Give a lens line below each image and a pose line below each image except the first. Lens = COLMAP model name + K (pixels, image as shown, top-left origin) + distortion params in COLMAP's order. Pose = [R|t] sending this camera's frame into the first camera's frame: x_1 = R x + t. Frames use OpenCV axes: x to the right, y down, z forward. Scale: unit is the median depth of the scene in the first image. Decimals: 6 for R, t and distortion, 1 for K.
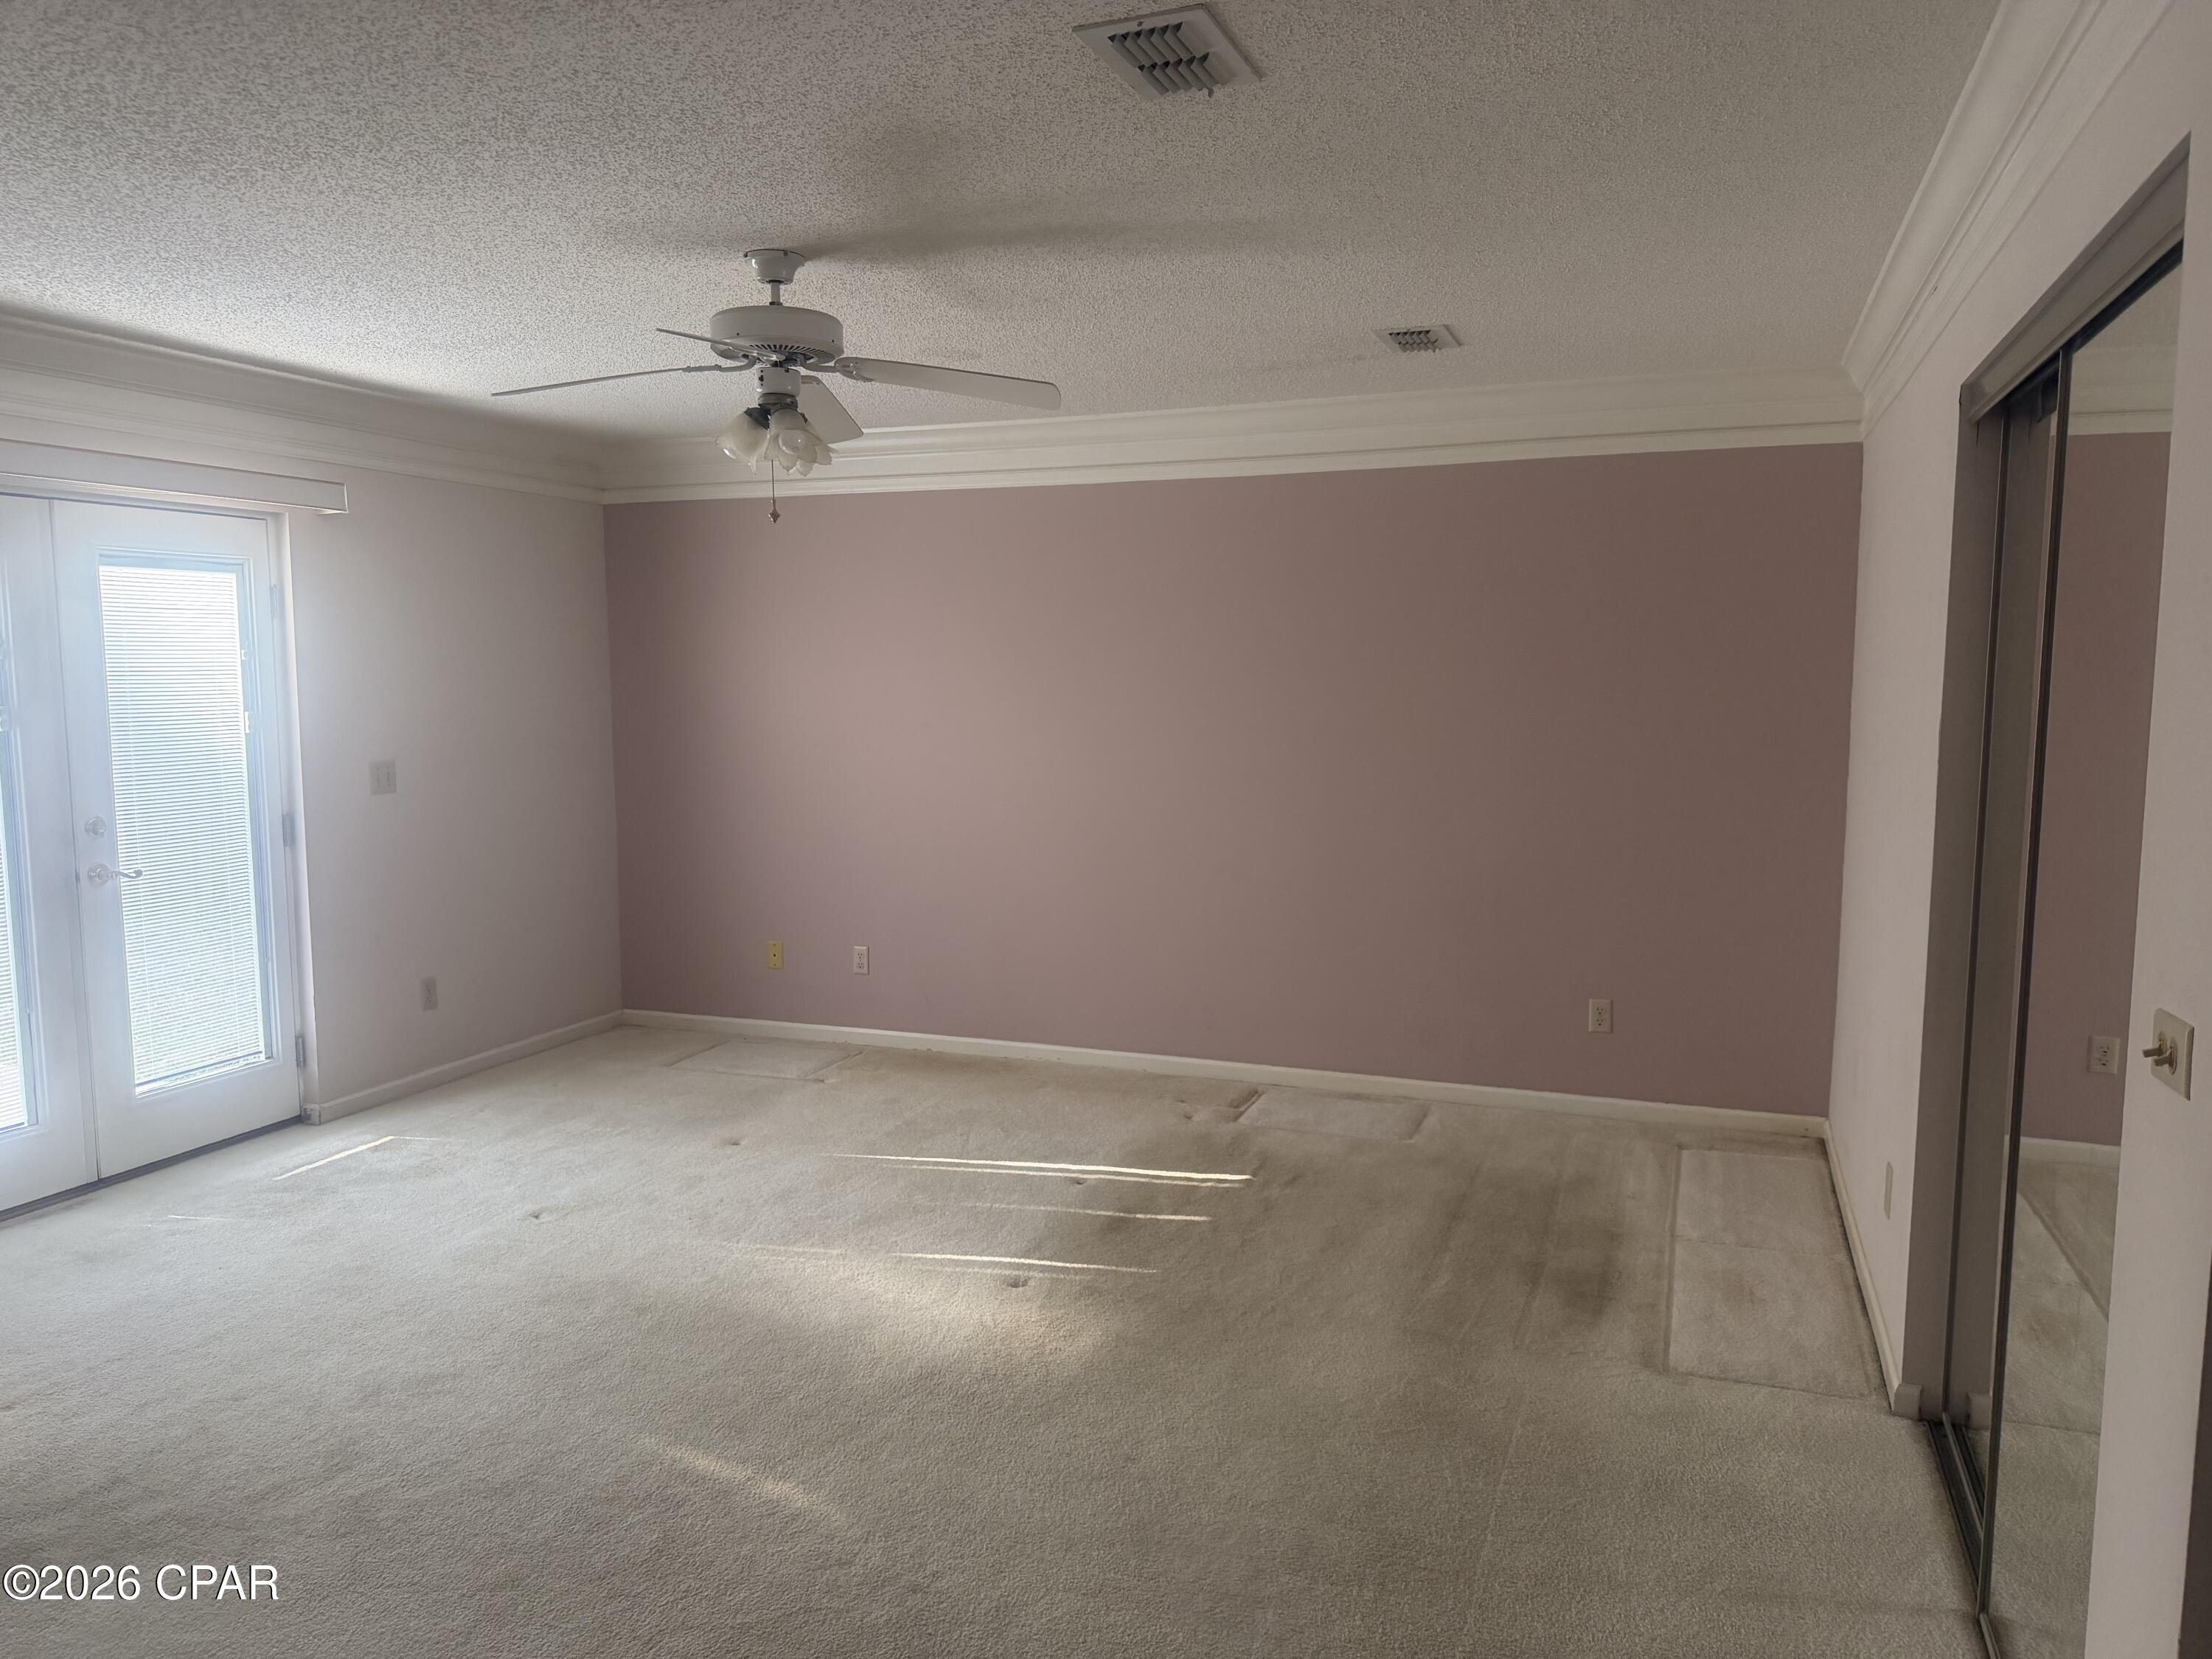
lens RADIAL K [[1503.9, 0, 1106.0], [0, 1503.9, 829.5], [0, 0, 1]] dist [-0.028855, -0.001630]
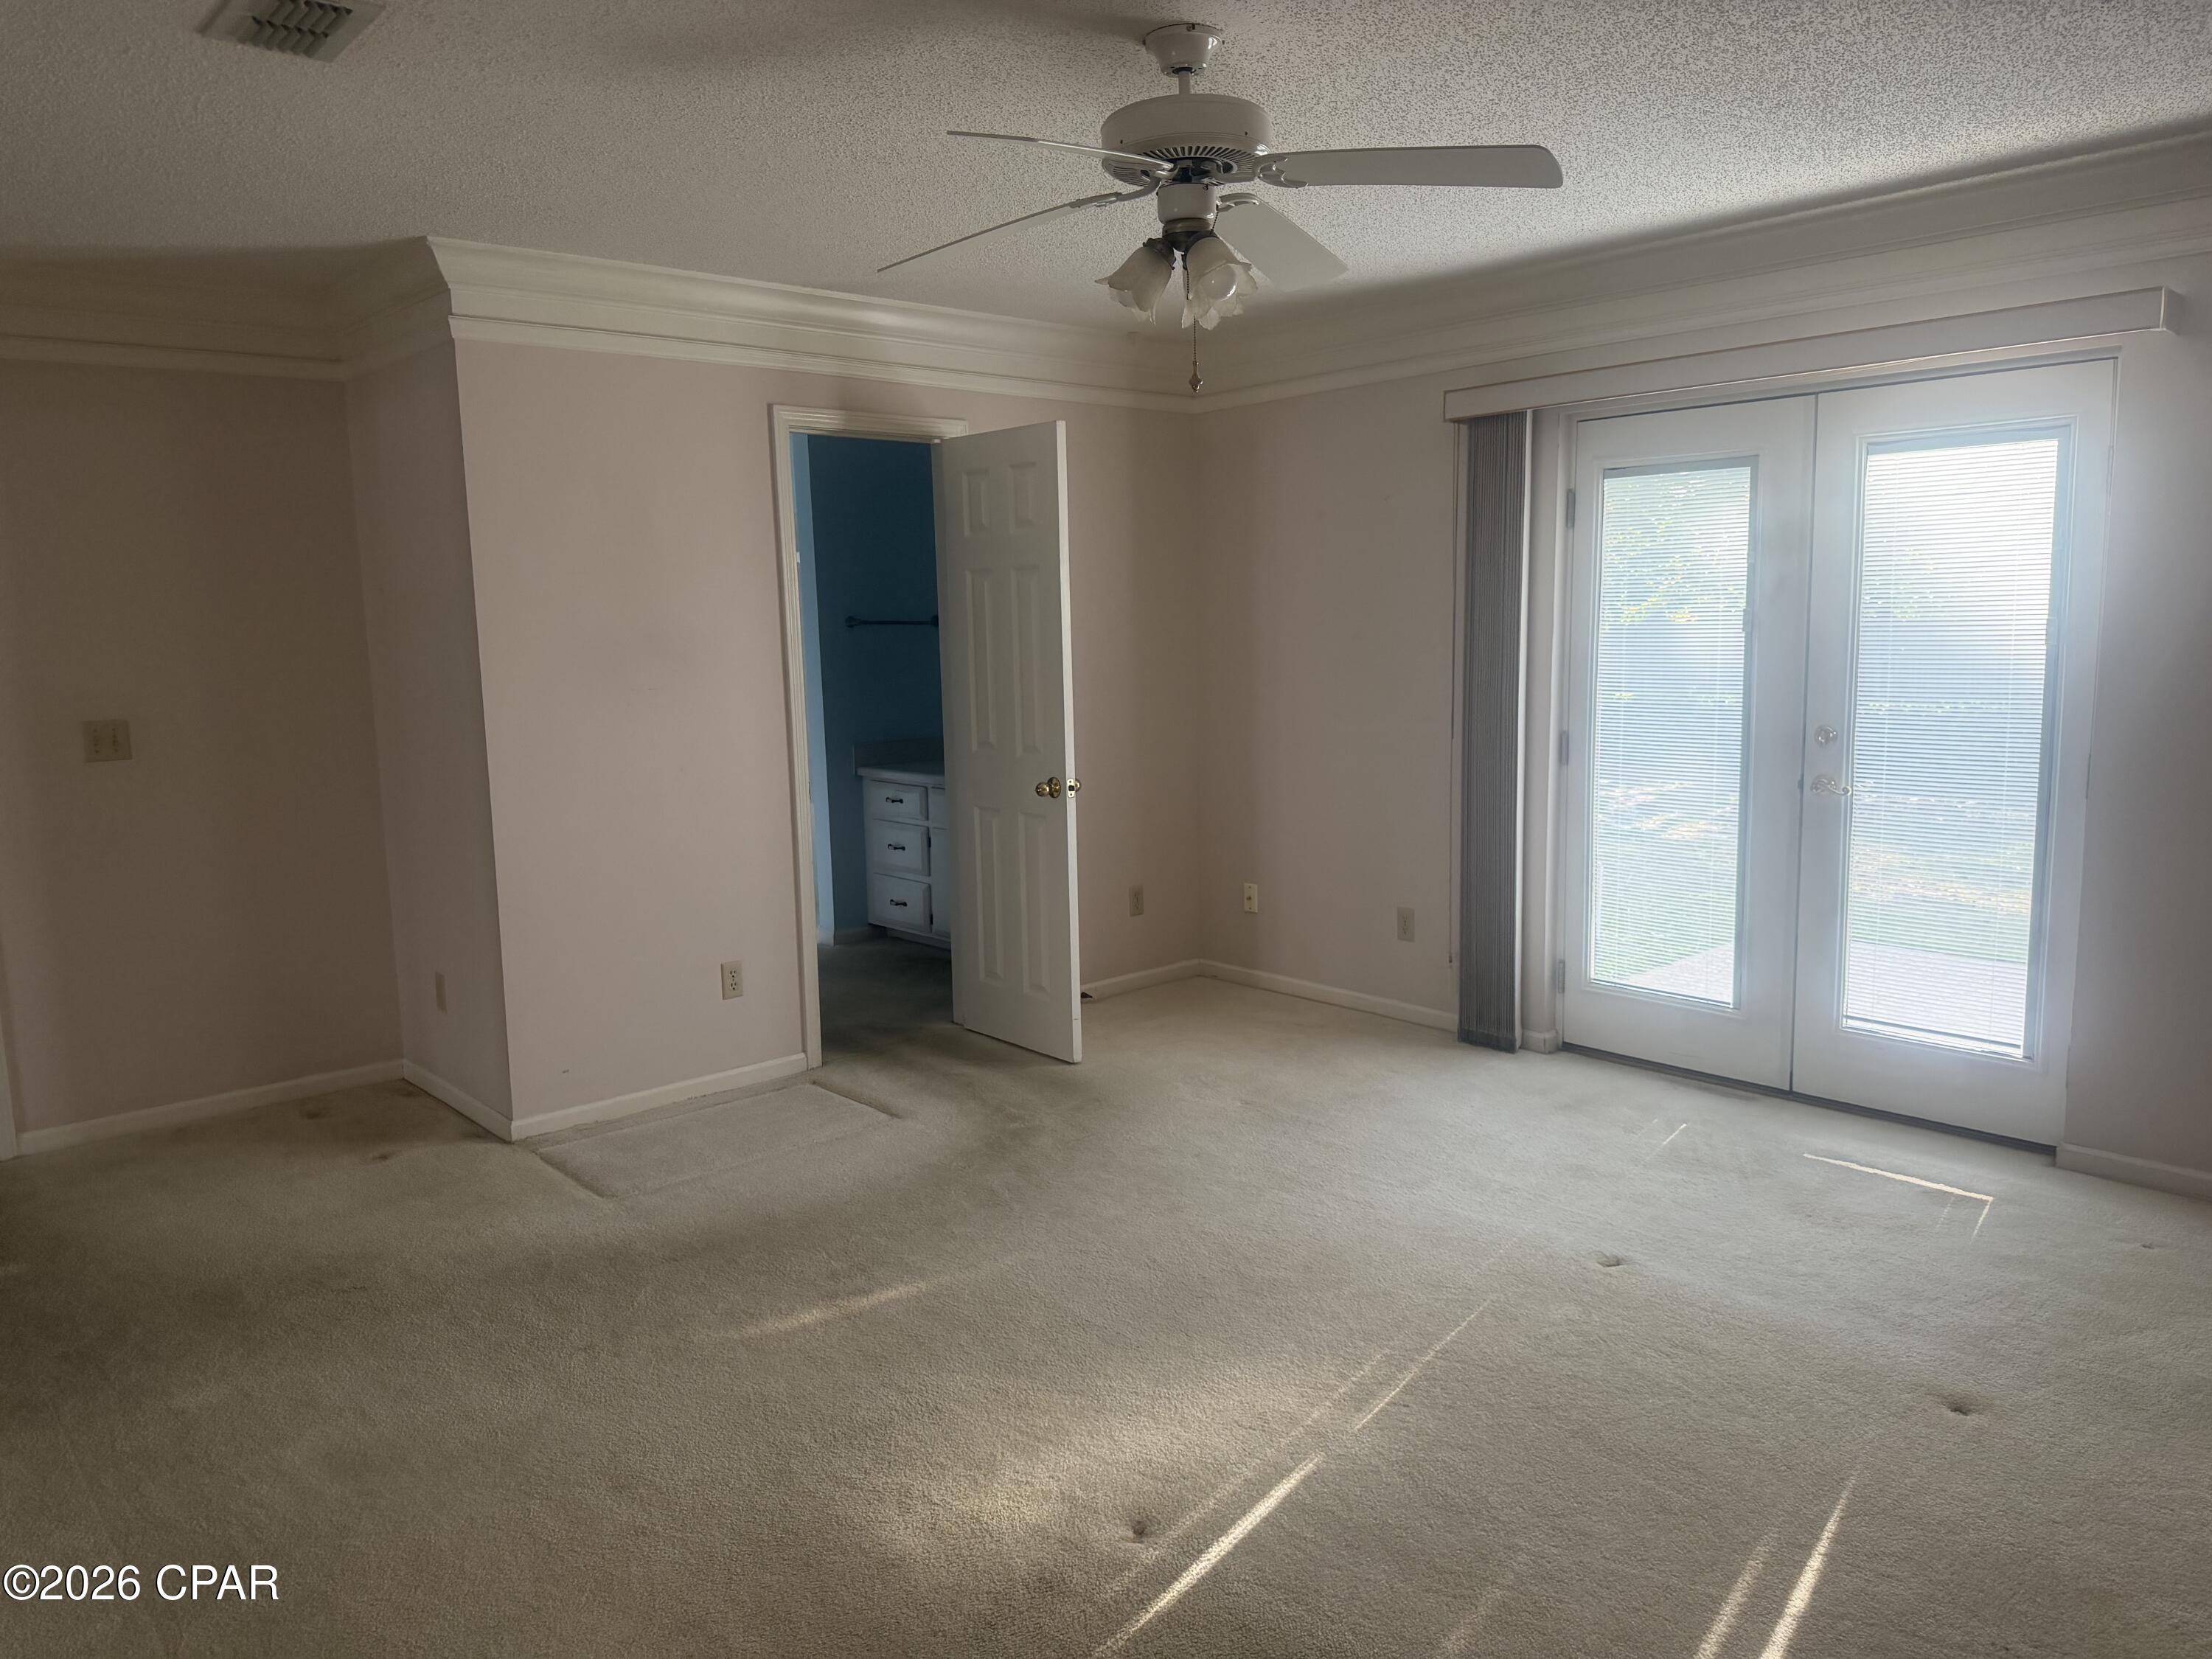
lens RADIAL K [[1503.9, 0, 1106.0], [0, 1503.9, 829.5], [0, 0, 1]] dist [-0.028855, -0.001630]
pose [[-0.449717, 0.133786, -0.883094, 0.387945], [-0.072167, 0.980043, 0.185225, -0.087554], [0.890251, 0.147029, -0.431087, 1.016336]]
